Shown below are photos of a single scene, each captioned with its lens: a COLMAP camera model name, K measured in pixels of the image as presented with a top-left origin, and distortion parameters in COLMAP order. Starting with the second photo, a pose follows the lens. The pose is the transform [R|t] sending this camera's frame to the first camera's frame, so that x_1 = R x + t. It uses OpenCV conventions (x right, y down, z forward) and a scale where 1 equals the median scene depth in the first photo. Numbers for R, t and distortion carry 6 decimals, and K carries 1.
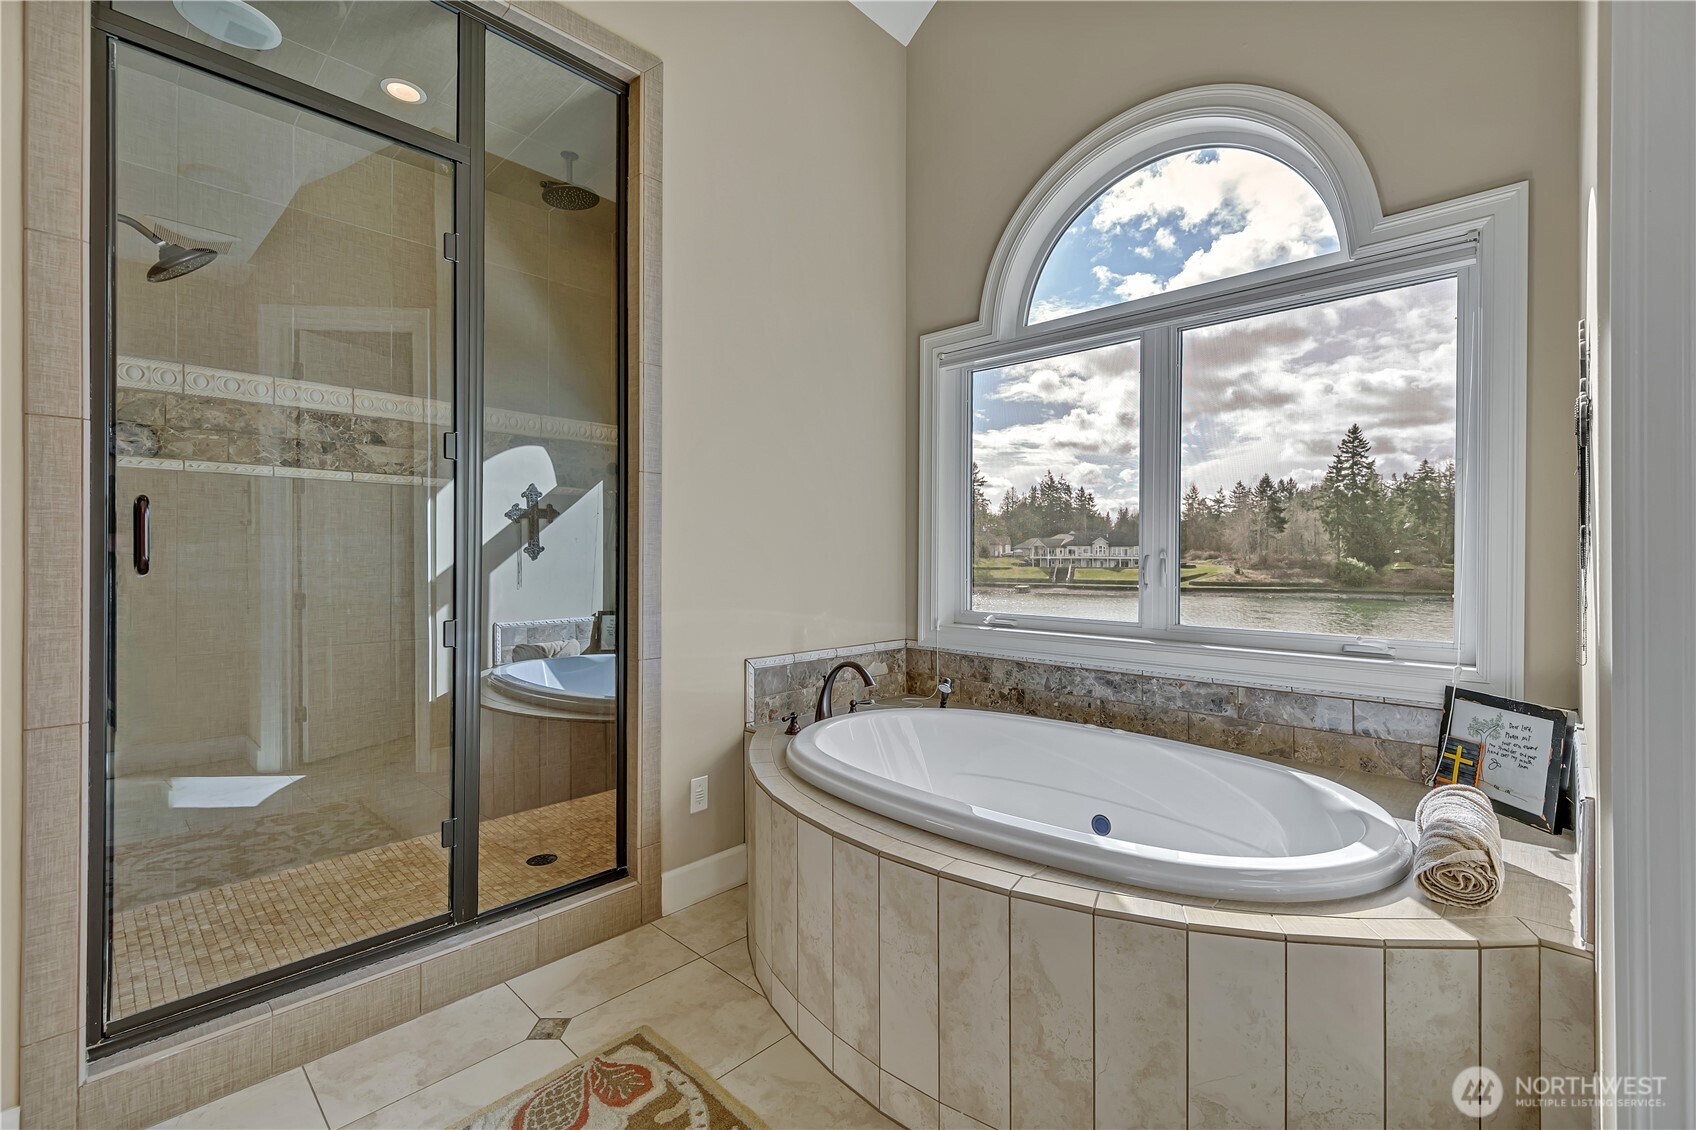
lens RADIAL K [[727.5, 0, 831.3], [0, 727.5, 561.7], [0, 0, 1]] dist [0.004463, -0.001051]
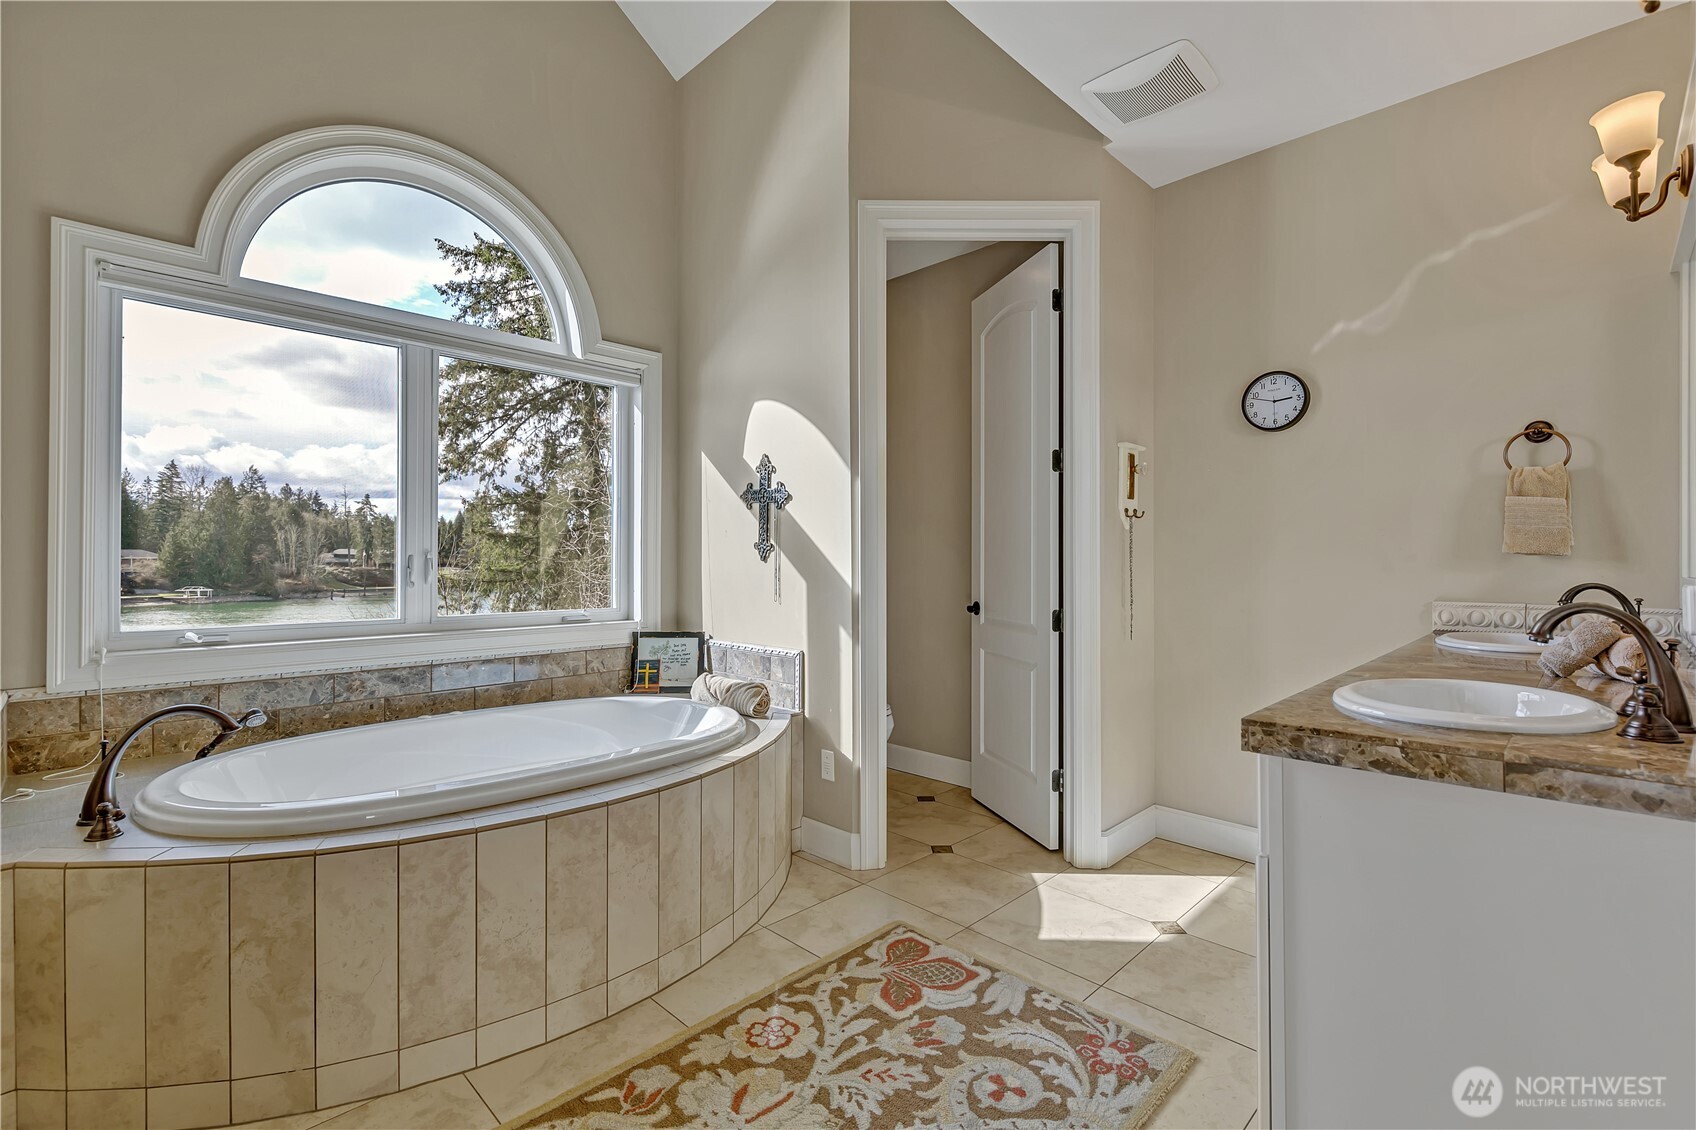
lens RADIAL K [[764.3, 0, 860.8], [0, 764.3, 563.3], [0, 0, 1]] dist [0.016077, -0.000534]
pose [[0.005918, -0.007571, 0.999954, -0.698900], [0.008821, 0.999933, 0.007518, 0.000991], [-0.999944, 0.008776, 0.005984, 0.337221]]
